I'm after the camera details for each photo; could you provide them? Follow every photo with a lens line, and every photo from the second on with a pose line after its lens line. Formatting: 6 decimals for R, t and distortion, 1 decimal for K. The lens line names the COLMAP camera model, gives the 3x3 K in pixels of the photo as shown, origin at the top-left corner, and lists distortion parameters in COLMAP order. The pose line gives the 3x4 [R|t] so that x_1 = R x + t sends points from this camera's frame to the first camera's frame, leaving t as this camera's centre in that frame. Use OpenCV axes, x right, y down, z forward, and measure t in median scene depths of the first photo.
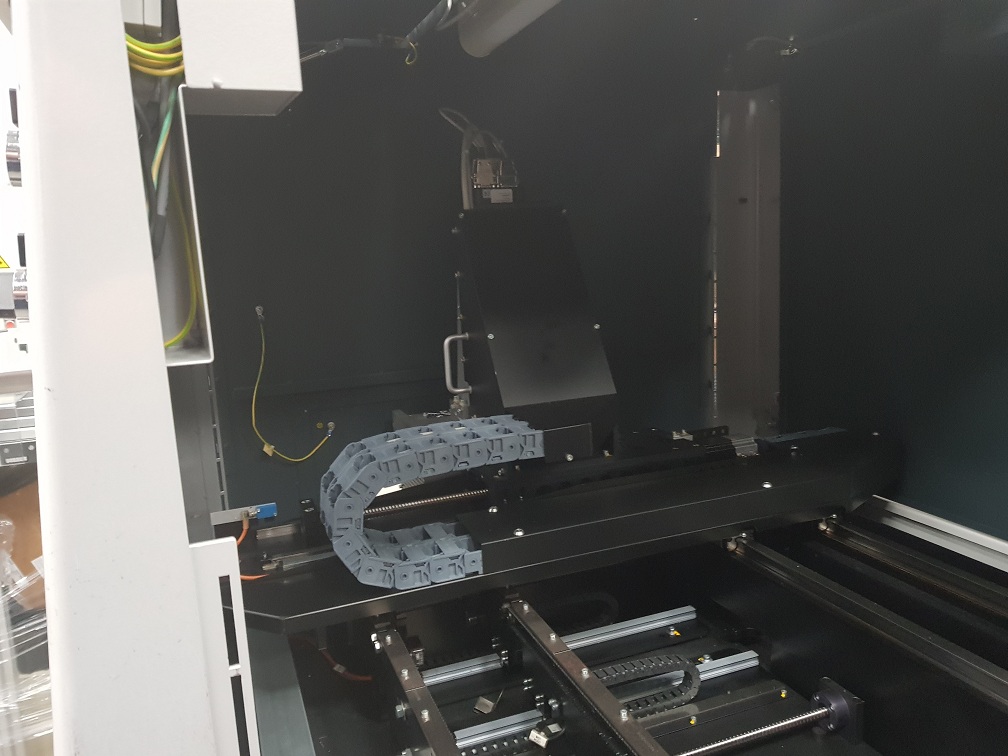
lens RADIAL K [[794.8, 0, 501.3], [0, 794.8, 364.7], [0, 0, 1]] dist [0.059847, -0.114467]
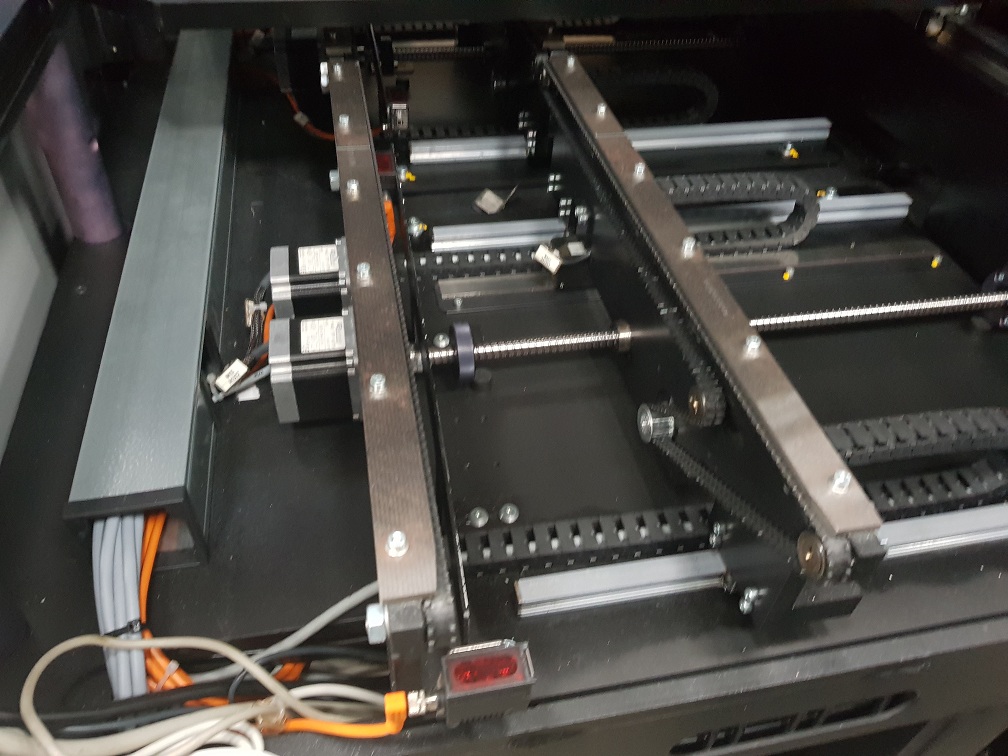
lens RADIAL K [[794.8, 0, 501.3], [0, 794.8, 364.7], [0, 0, 1]] dist [0.059847, -0.114467]
pose [[0.982118, 0.180588, -0.053223, 0.052280], [-0.121131, 0.822533, 0.555669, 0.159417], [0.144125, -0.539285, 0.829699, 0.359072]]
